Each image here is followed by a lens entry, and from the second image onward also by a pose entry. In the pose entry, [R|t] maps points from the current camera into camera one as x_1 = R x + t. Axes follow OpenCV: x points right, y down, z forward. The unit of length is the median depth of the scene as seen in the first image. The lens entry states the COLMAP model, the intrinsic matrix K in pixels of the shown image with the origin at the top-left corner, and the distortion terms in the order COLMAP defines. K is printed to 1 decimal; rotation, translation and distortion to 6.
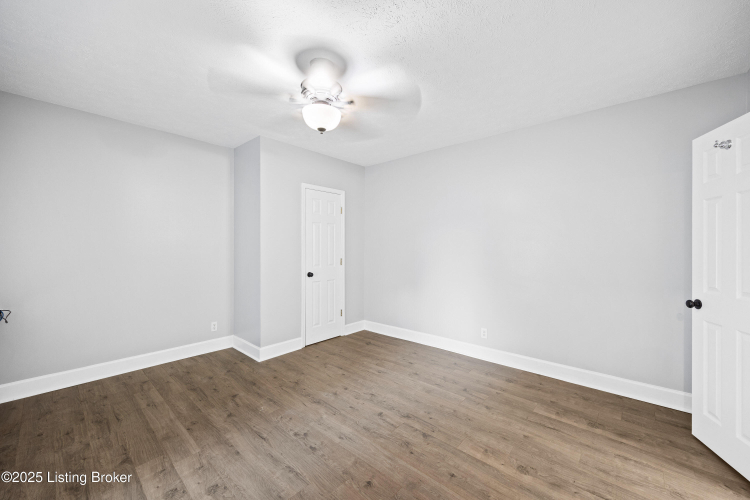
lens RADIAL K [[289.5, 0, 375.6], [0, 289.5, 248.8], [0, 0, 1]] dist [-0.000498, -0.000051]
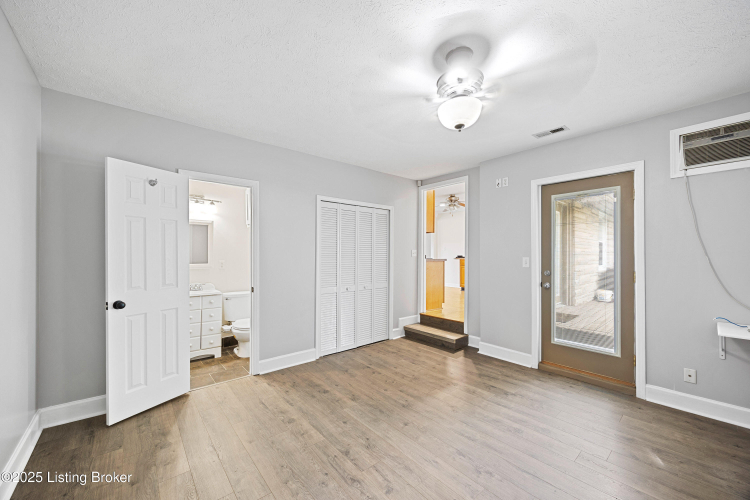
lens RADIAL K [[288.7, 0, 374.6], [0, 288.7, 253.2], [0, 0, 1]] dist [-0.001136, -0.000181]
pose [[-0.990607, -0.003422, 0.136700, -0.045143], [-0.004142, 0.999979, -0.004988, -0.012208], [-0.136680, -0.005508, -0.990600, 1.764472]]
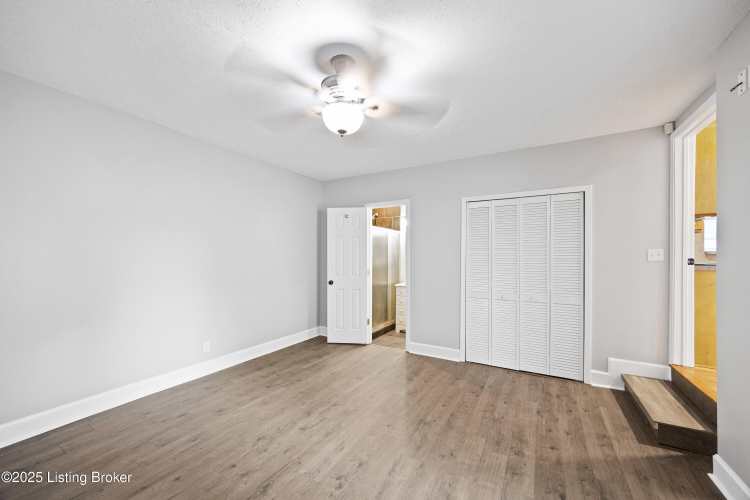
lens RADIAL K [[288.7, 0, 374.6], [0, 288.7, 253.2], [0, 0, 1]] dist [-0.001136, -0.000181]
pose [[-0.203781, 0.010741, 0.978958, -1.021081], [-0.004280, 0.999920, -0.011862, -0.011605], [-0.979007, -0.006607, -0.203719, 0.993739]]
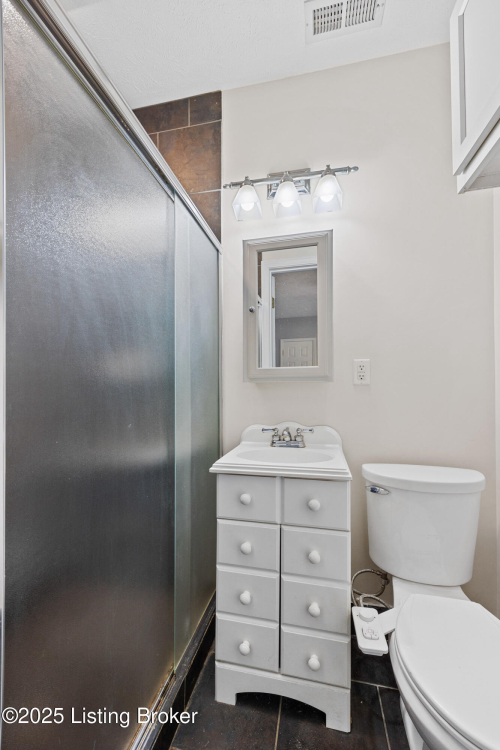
lens RADIAL K [[298.3, 0, 250.5], [0, 298.3, 386.5], [0, 0, 1]] dist [-0.000543, 0.000049]
pose [[-0.484931, 0.003053, 0.874547, 0.771377], [-0.000978, 0.999991, -0.004033, 0.090730], [-0.874552, -0.002811, -0.484924, 0.536122]]
